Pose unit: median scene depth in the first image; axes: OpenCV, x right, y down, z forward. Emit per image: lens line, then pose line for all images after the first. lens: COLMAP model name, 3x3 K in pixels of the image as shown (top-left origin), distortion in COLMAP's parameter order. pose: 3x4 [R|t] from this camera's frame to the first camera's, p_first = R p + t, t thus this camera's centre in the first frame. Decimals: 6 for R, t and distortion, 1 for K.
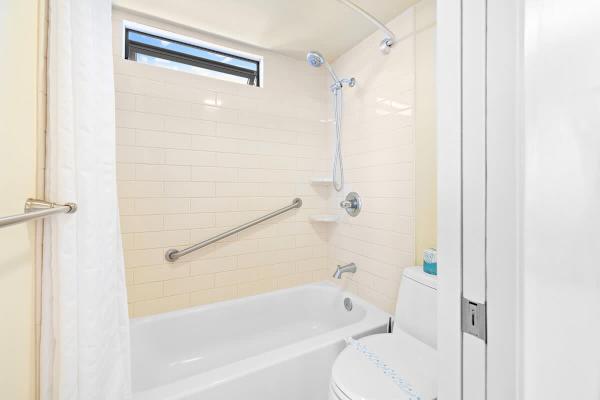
lens RADIAL K [[248.3, 0, 303.2], [0, 248.3, 196.6], [0, 0, 1]] dist [-0.000820, -0.000048]
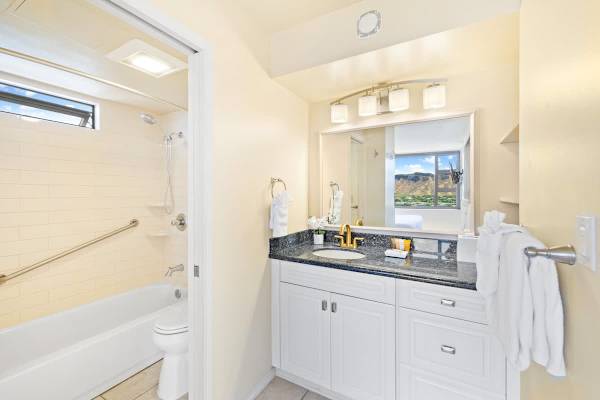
lens RADIAL K [[248.3, 0, 303.2], [0, 248.3, 196.6], [0, 0, 1]] dist [-0.000820, -0.000048]
pose [[0.852295, -0.007233, 0.523012, 0.052155], [0.017325, 0.999746, -0.014407, -0.081426], [-0.522775, 0.021340, 0.852204, -0.557640]]
